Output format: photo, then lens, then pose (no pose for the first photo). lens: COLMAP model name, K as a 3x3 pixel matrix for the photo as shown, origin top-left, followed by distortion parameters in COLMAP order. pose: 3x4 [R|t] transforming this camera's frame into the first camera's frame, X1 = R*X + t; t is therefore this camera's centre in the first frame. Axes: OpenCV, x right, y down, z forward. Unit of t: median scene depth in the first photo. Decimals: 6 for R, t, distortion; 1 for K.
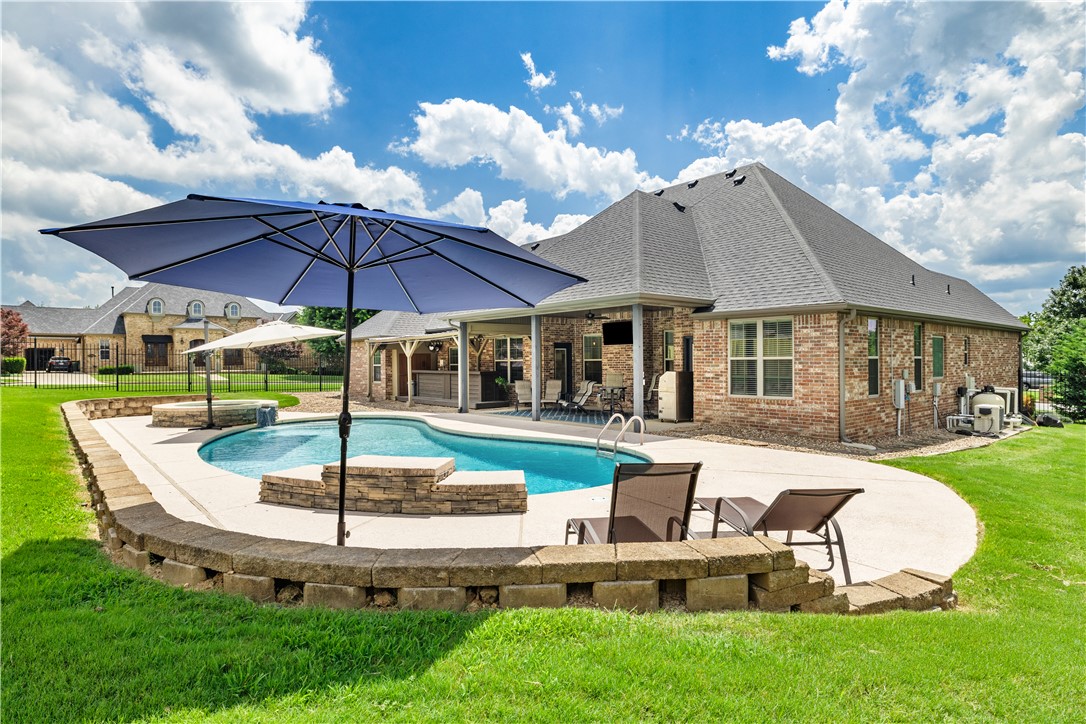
lens RADIAL K [[583.6, 0, 542.8], [0, 583.6, 361.6], [0, 0, 1]] dist [-0.001792, -0.000220]
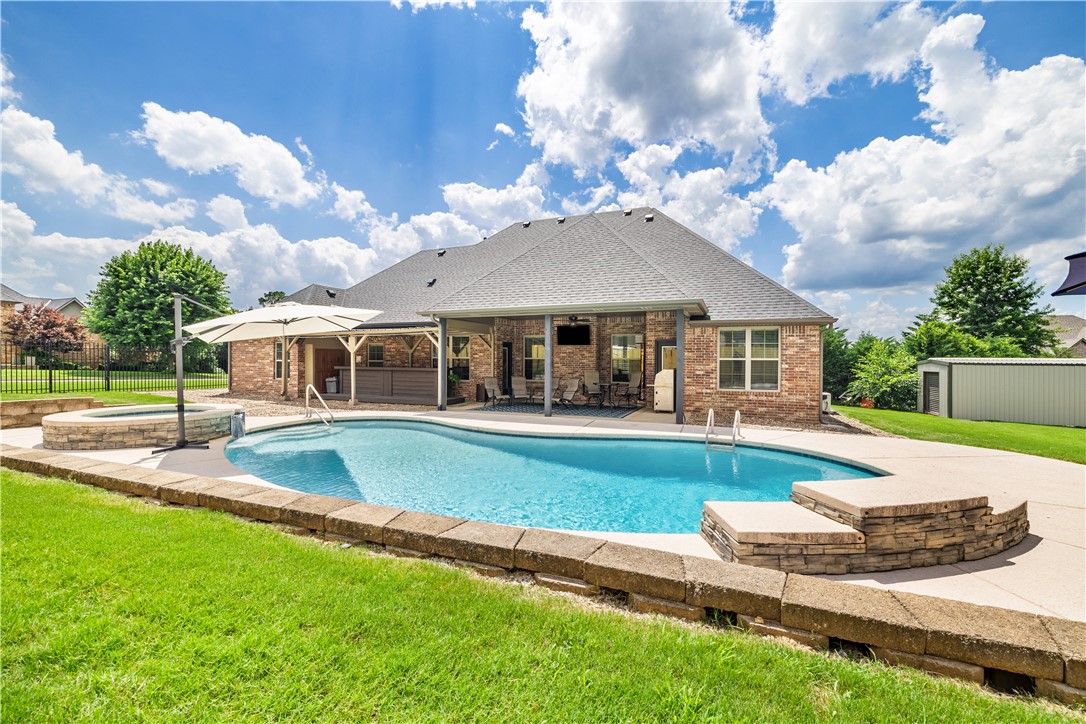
lens RADIAL K [[455.6, 0, 545.9], [0, 455.6, 361.3], [0, 0, 1]] dist [-0.000472, -0.000047]
pose [[0.894369, 0.011478, 0.447183, -0.426956], [-0.012436, 0.999922, -0.000794, 0.004687], [-0.447157, -0.004851, 0.894442, 0.310397]]
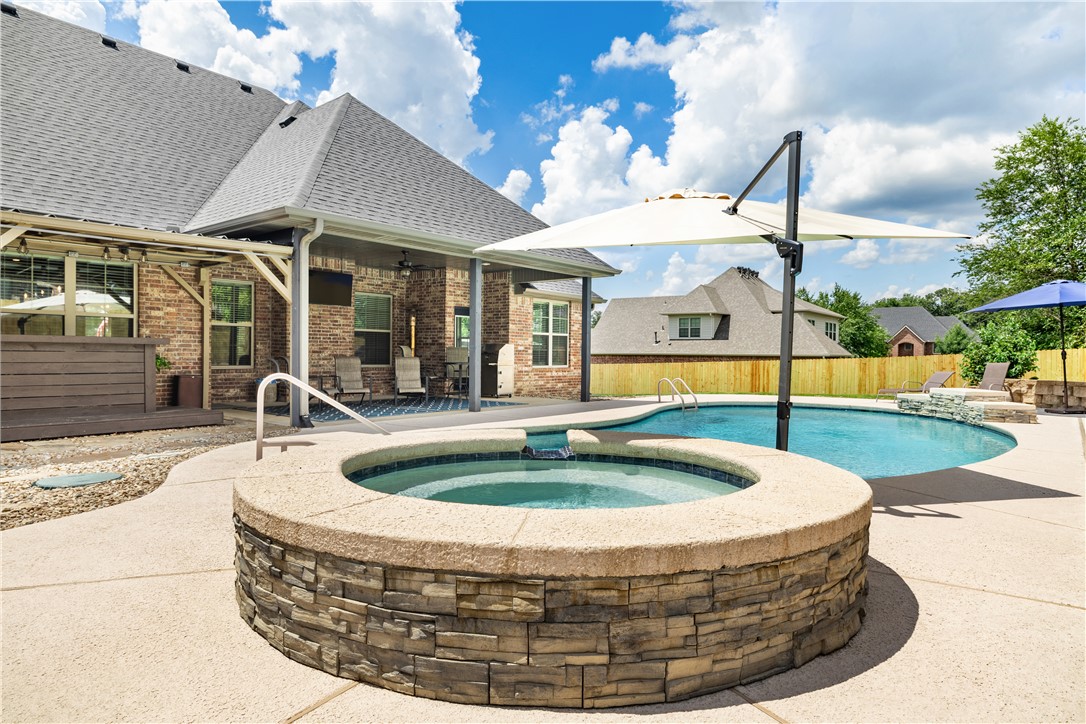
lens RADIAL K [[637.1, 0, 540.4], [0, 637.1, 357.4], [0, 0, 1]] dist [0.008523, 0.002988]
pose [[-0.170829, -0.002004, 0.985299, -0.873886], [-0.010321, 0.999947, 0.000245, 0.039843], [-0.985247, -0.010127, -0.170840, 1.188324]]
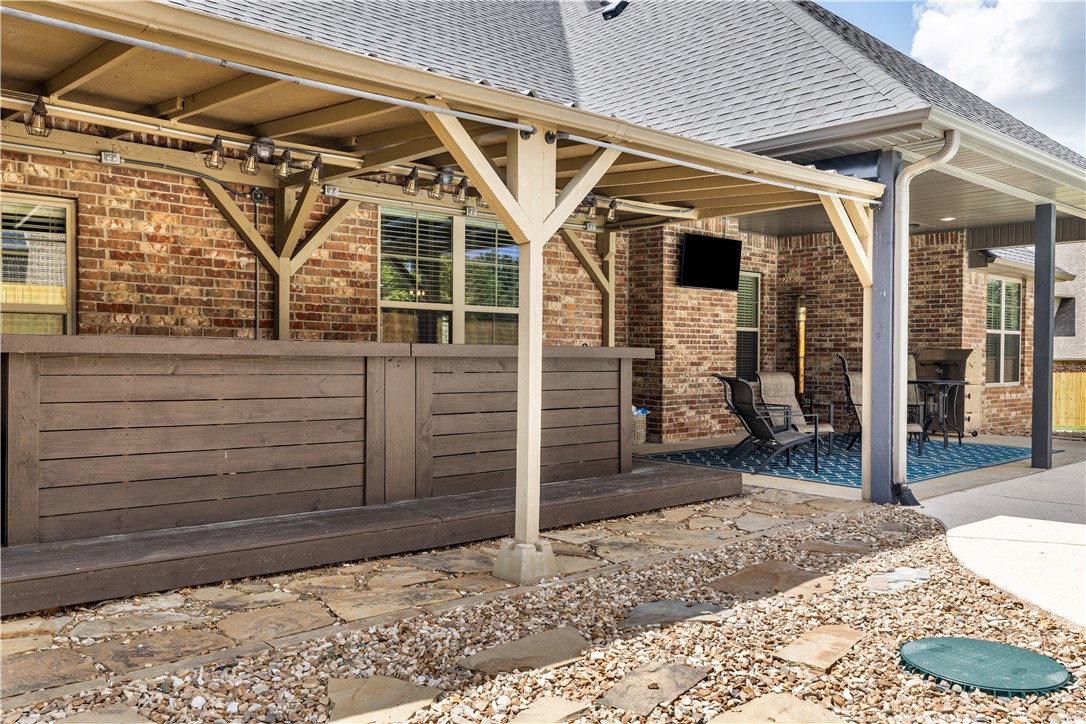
lens RADIAL K [[857.3, 0, 542.0], [0, 857.3, 367.0], [0, 0, 1]] dist [0.002709, 0.000718]
pose [[-0.014818, -0.008592, 0.999853, -0.678760], [-0.007339, 0.999937, 0.008484, 0.032029], [-0.999863, -0.007212, -0.014880, 1.529685]]
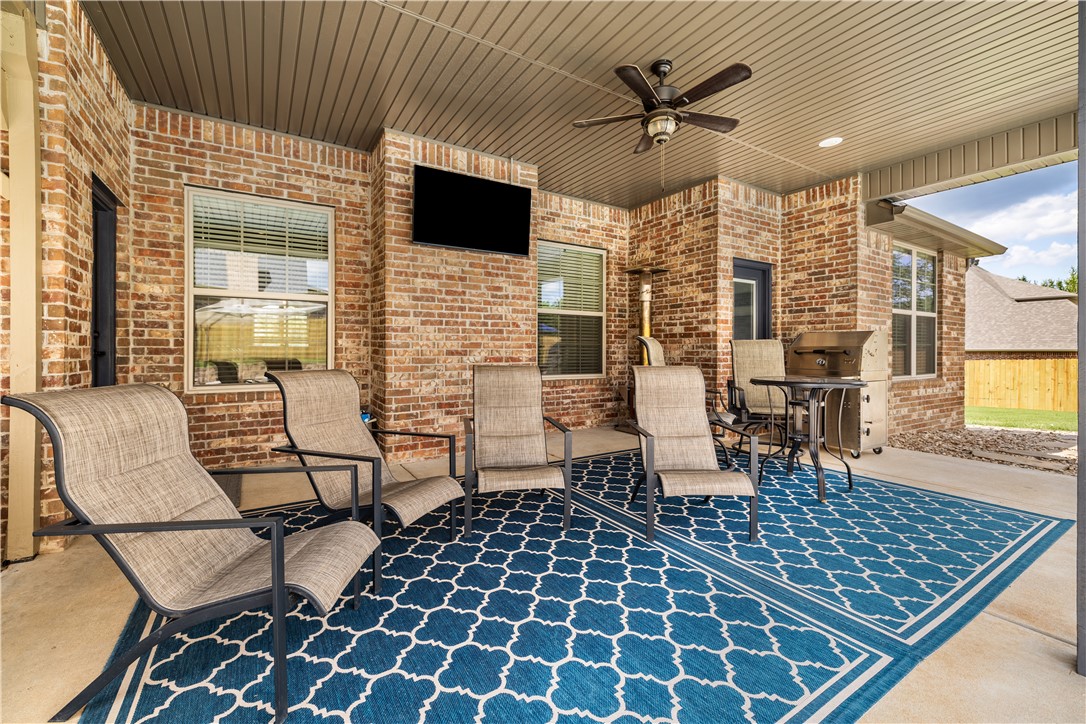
lens RADIAL K [[455.6, 0, 543.1], [0, 455.6, 348.9], [0, 0, 1]] dist [-0.000472, -0.000047]
pose [[0.150910, 0.007732, 0.988517, -0.146615], [-0.003940, 0.999966, -0.007220, 0.034344], [-0.988540, -0.002805, 0.150935, 1.250456]]
